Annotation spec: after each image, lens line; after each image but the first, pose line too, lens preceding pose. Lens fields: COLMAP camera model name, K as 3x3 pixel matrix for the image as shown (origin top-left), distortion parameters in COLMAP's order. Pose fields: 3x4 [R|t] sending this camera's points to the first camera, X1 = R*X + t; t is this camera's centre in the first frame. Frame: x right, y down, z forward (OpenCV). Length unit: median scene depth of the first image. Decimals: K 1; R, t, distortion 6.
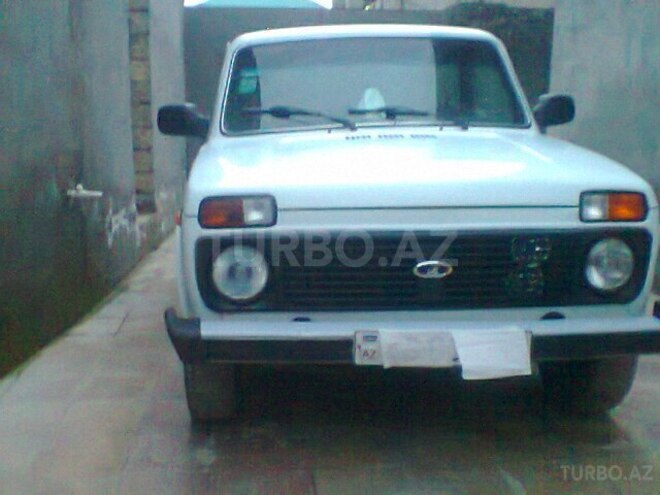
lens RADIAL K [[456.0, 0, 357.0], [0, 456.0, 247.4], [0, 0, 1]] dist [-0.000646, -0.001693]
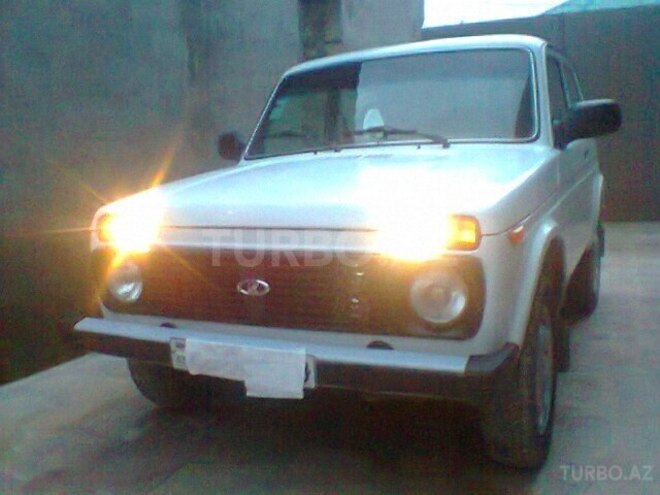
lens RADIAL K [[456.0, 0, 357.0], [0, 456.0, 247.4], [0, 0, 1]] dist [-0.000646, -0.001693]
pose [[0.947012, 0.041575, -0.318495, 0.668700], [-0.050767, 0.998498, -0.020612, -0.032770], [0.317160, 0.035689, 0.947700, 0.064240]]
